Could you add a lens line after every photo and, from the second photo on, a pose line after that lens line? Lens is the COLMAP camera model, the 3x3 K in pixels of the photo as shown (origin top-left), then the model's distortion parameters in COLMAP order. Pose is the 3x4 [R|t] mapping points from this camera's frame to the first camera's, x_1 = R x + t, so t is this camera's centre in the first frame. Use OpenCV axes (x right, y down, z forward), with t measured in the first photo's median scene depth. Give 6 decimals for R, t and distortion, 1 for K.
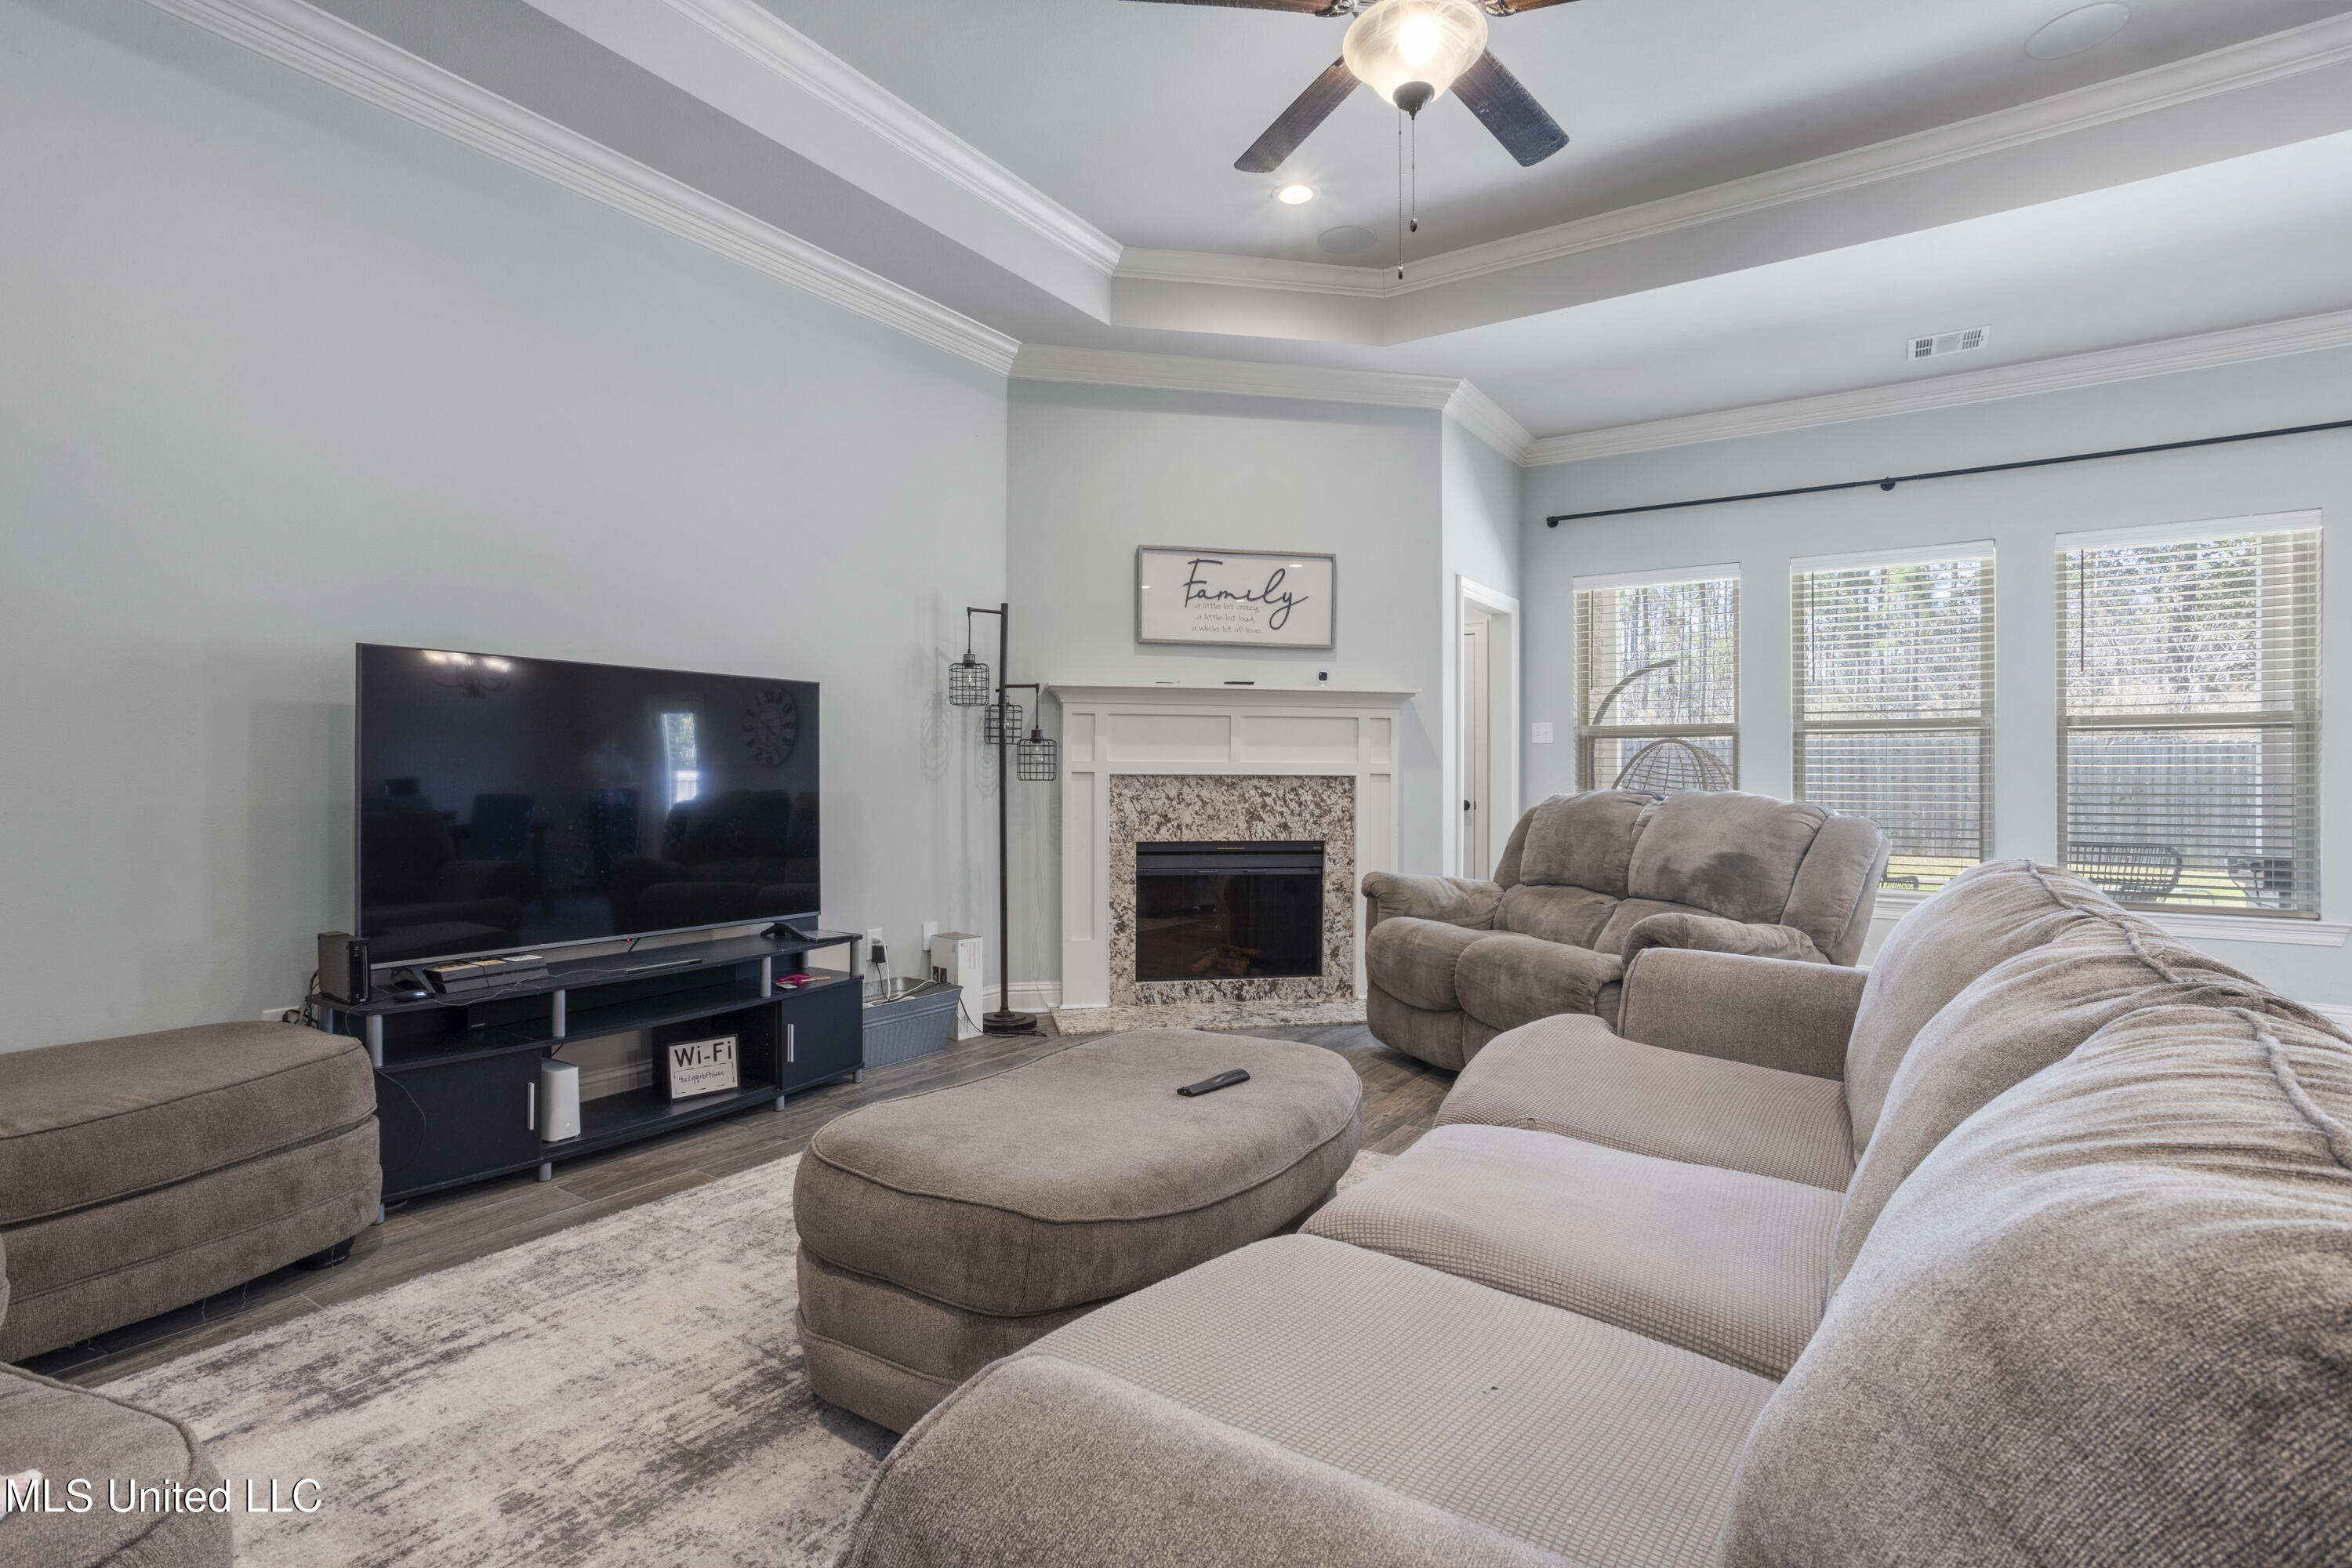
lens RADIAL K [[1131.8, 0, 1188.1], [0, 1131.8, 777.4], [0, 0, 1]] dist [-0.033353, 0.018040]
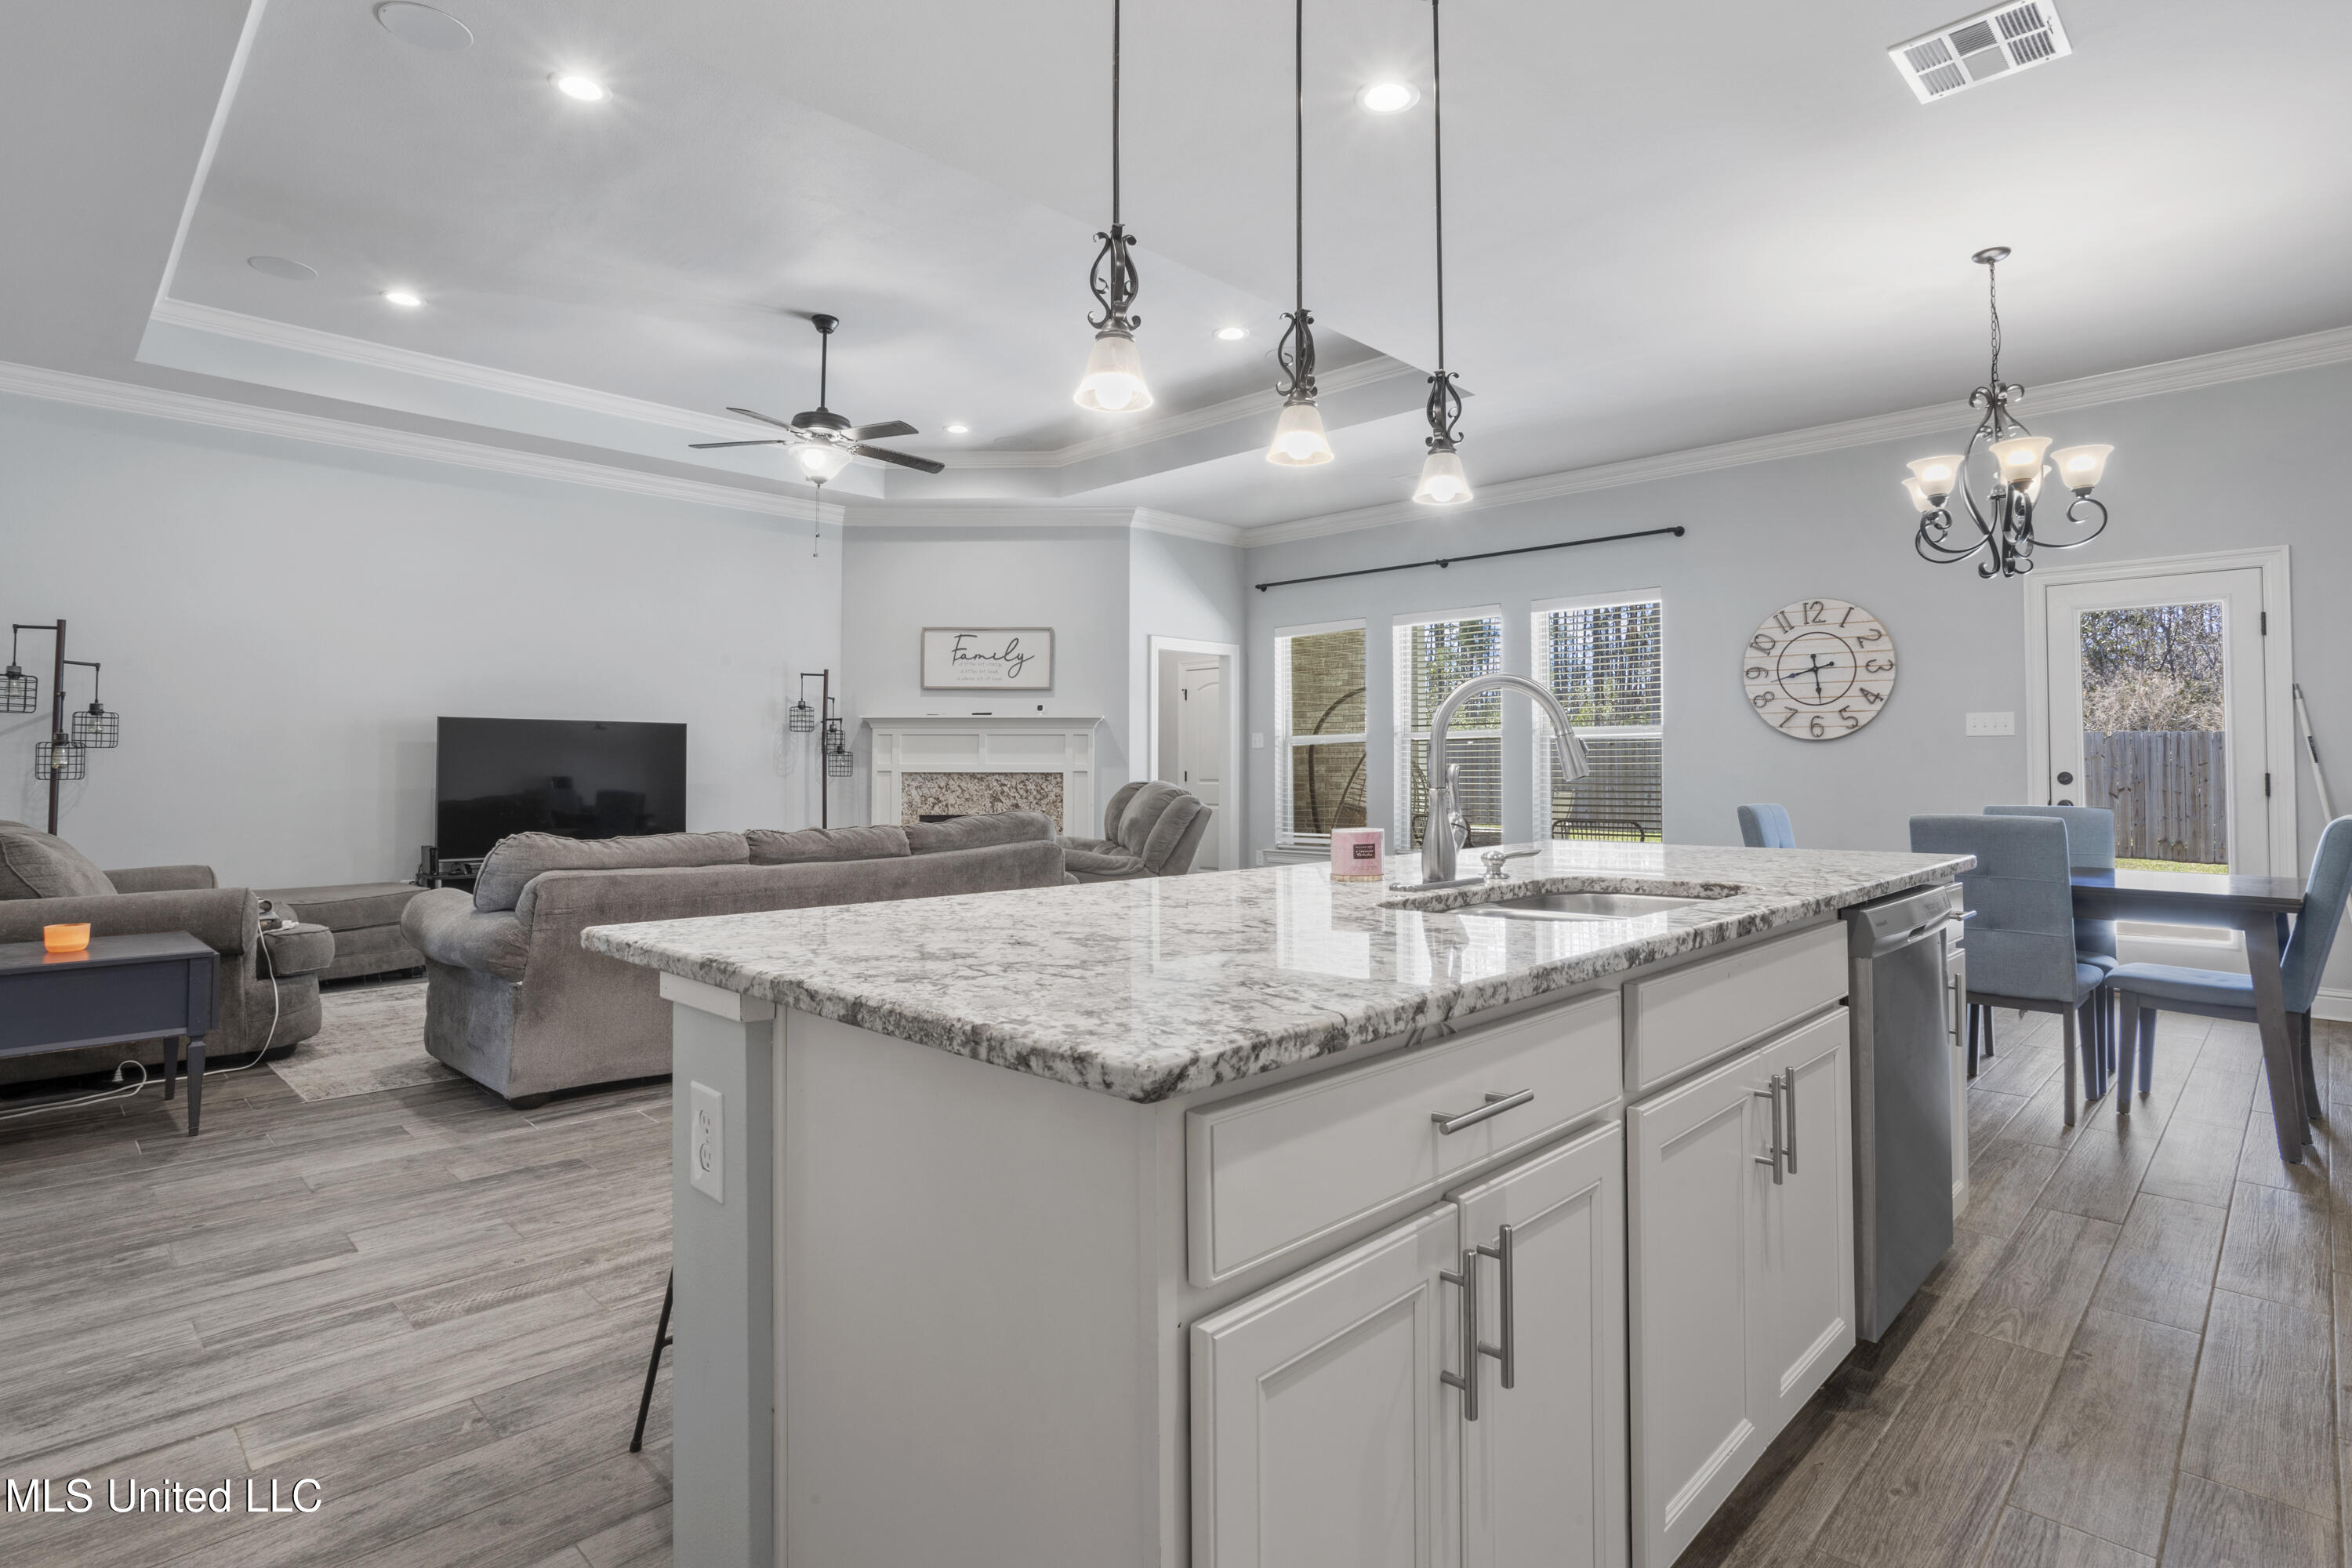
lens RADIAL K [[1221.0, 0, 1182.2], [0, 1221.0, 700.7], [0, 0, 1]] dist [-0.015244, 0.005957]
pose [[0.981032, -0.013996, -0.193341, 0.638743], [0.003169, 0.998415, -0.056195, -0.005559], [0.193821, 0.054517, 0.979521, -0.594436]]
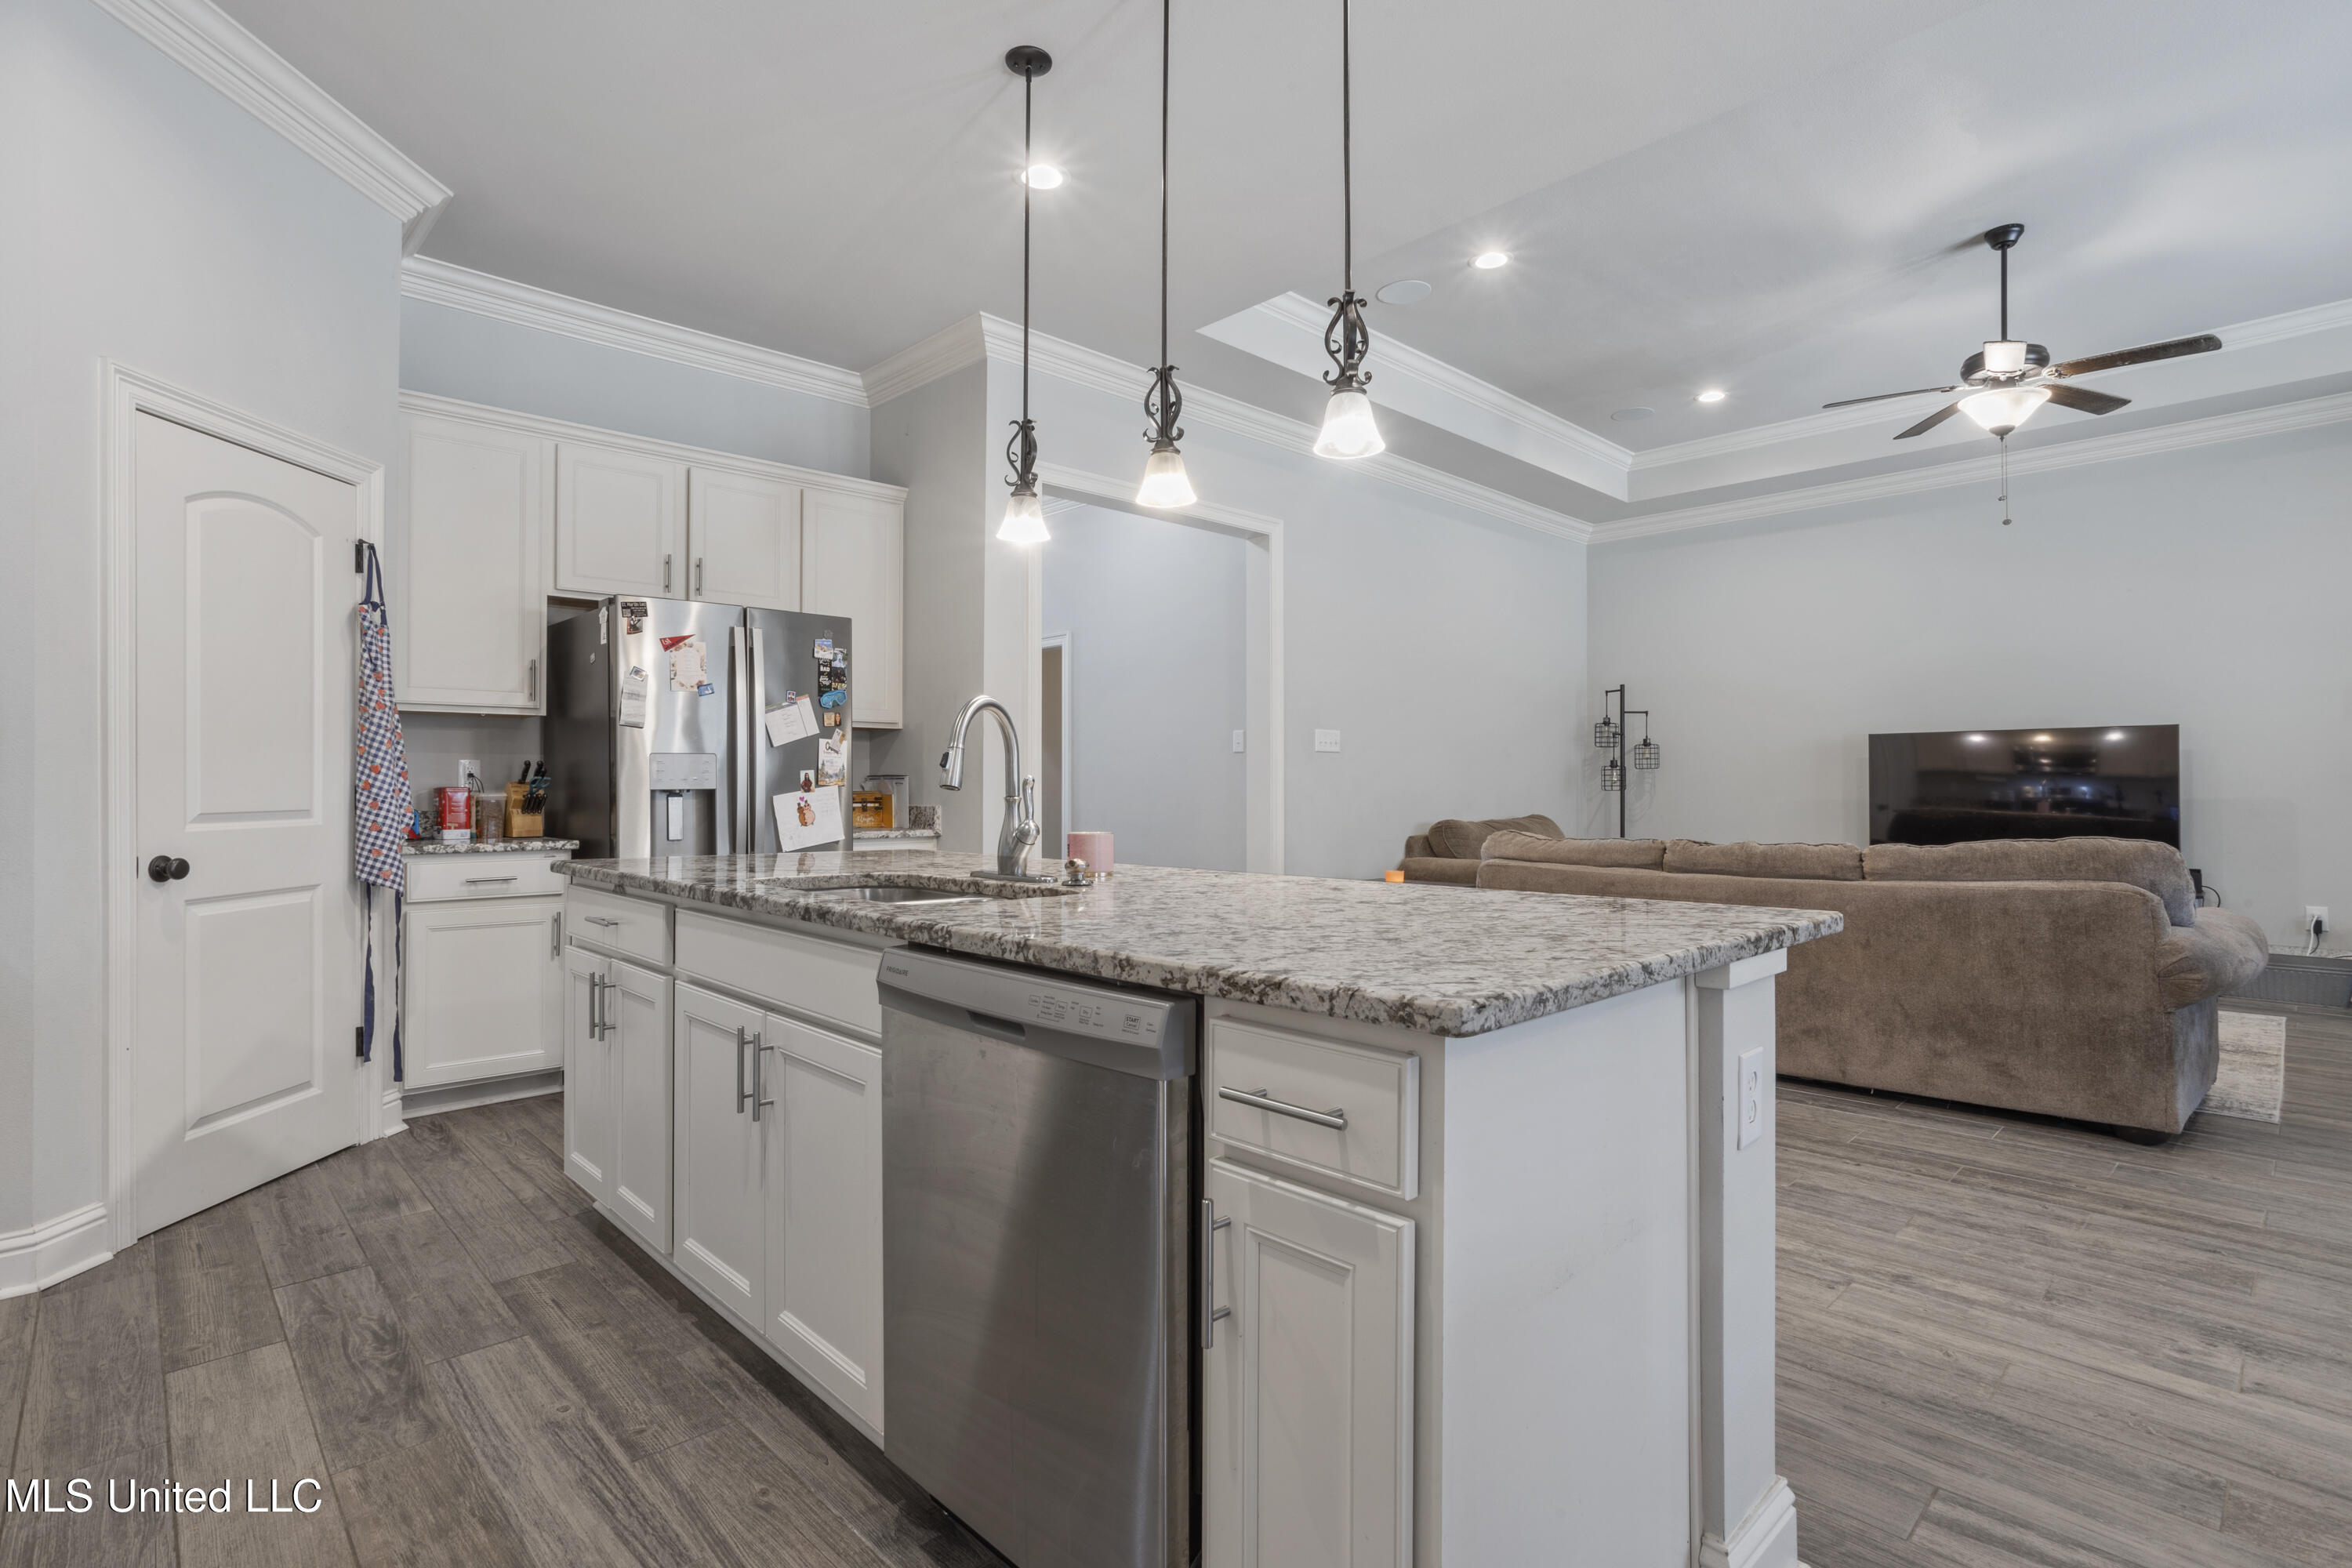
lens RADIAL K [[1131.8, 0, 1158.3], [0, 1131.8, 783.4], [0, 0, 1]] dist [-0.033353, 0.018040]
pose [[-0.222623, -0.005232, -0.974891, 1.073671], [0.002128, 0.999981, -0.005853, -0.000227], [0.974902, -0.003377, -0.222608, 0.000250]]
